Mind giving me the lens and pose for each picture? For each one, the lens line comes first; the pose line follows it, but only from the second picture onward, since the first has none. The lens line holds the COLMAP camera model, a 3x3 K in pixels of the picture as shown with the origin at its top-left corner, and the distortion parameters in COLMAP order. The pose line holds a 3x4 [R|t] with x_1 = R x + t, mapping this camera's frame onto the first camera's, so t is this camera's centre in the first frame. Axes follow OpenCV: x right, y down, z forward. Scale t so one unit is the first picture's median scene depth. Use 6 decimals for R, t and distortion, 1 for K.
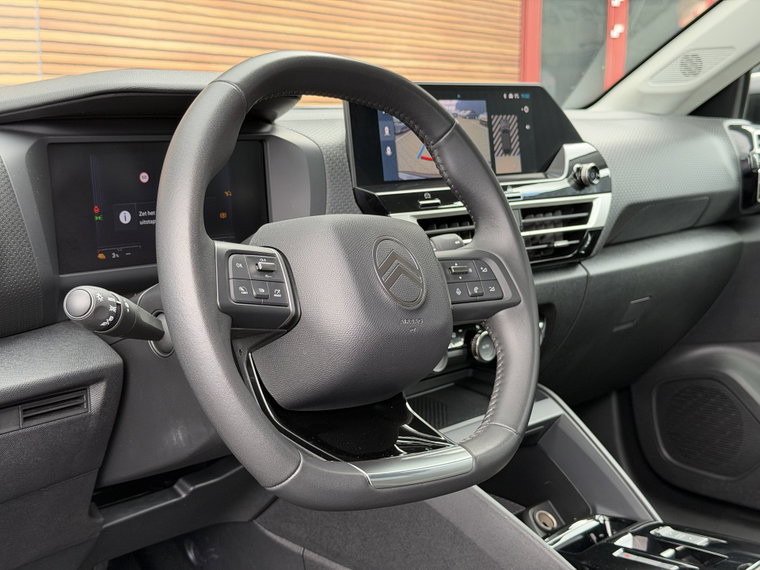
lens RADIAL K [[1065.5, 0, 385.8], [0, 1065.5, 279.1], [0, 0, 1]] dist [0.045866, 0.000000]
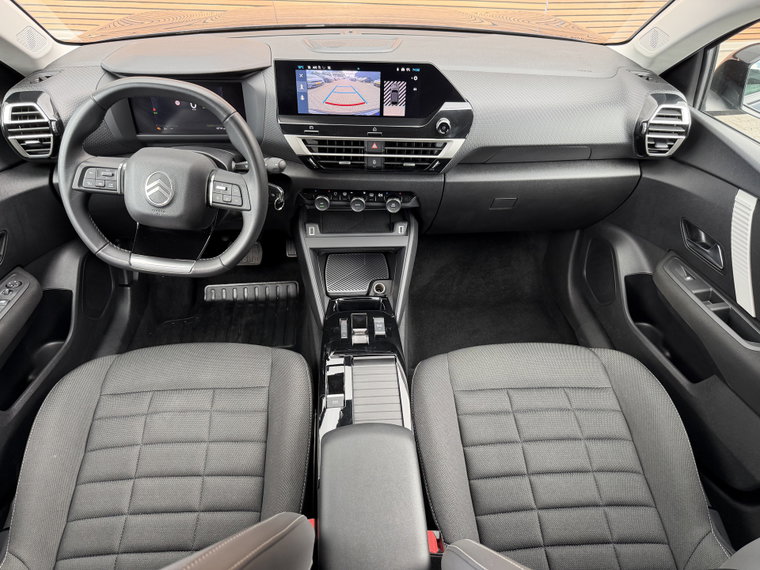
lens RADIAL K [[548.3, 0, 384.4], [0, 548.3, 299.0], [0, 0, 1]] dist [0.050784, -0.090102]
pose [[0.734403, 0.448324, -0.509566, 0.725275], [-0.133059, 0.831316, 0.539637, -0.346921], [0.665543, -0.328509, 0.670175, 0.281217]]
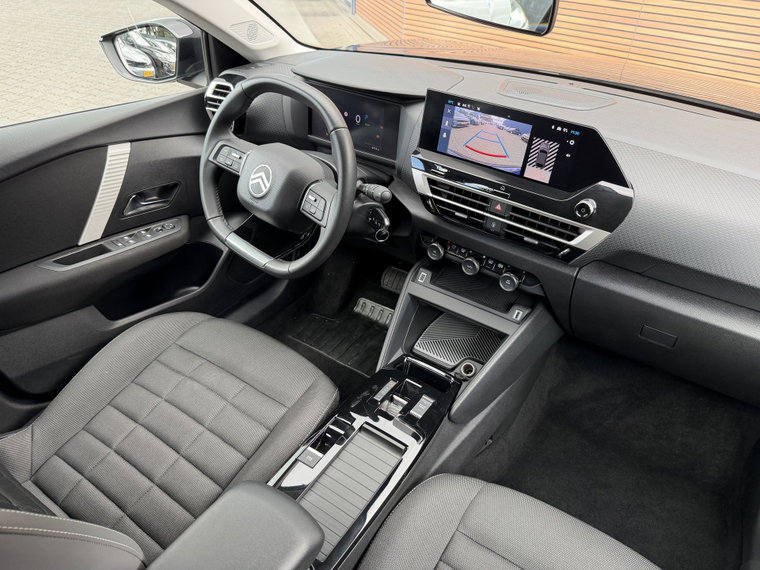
lens RADIAL K [[548.3, 0, 369.1], [0, 548.3, 288.2], [0, 0, 1]] dist [0.050784, -0.090102]
pose [[0.145360, 0.575863, -0.804520, 0.787475], [-0.187162, 0.814480, 0.549175, -0.356791], [0.971515, 0.070748, 0.226173, 0.637184]]
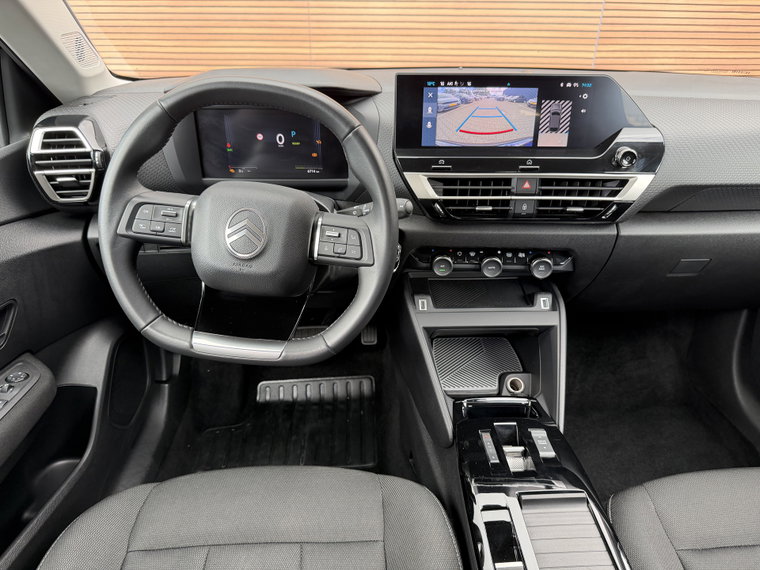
lens RADIAL K [[548.3, 0, 378.7], [0, 548.3, 288.4], [0, 0, 1]] dist [0.050784, -0.090102]
pose [[0.715155, 0.335347, -0.613267, 0.447760], [-0.116950, 0.922432, 0.368025, -0.167483], [0.689113, -0.191473, 0.698900, 0.356070]]
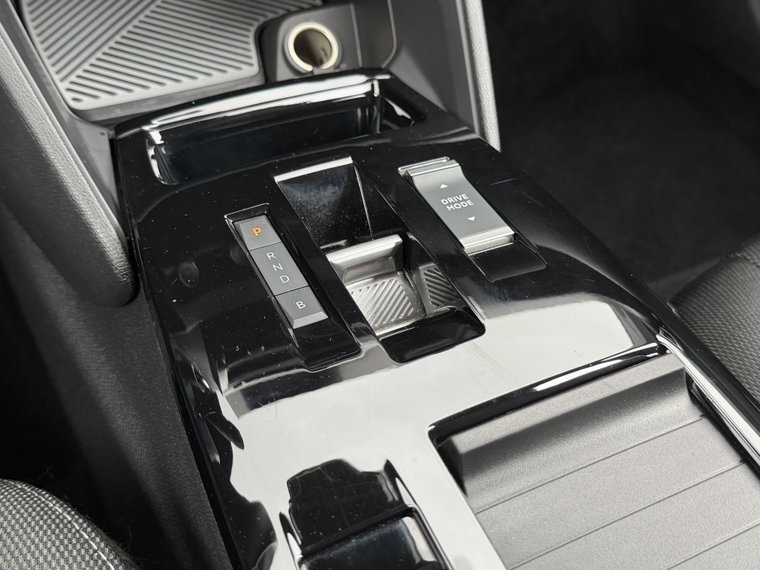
lens RADIAL K [[918.8, 0, 381.1], [0, 918.8, 282.3], [0, 0, 1]] dist [0.097921, 0.000000]
pose [[0.932449, 0.288629, -0.217330, 0.297090], [-0.105113, 0.792212, 0.601125, 0.061351], [0.345673, -0.537674, 0.769036, 0.658239]]
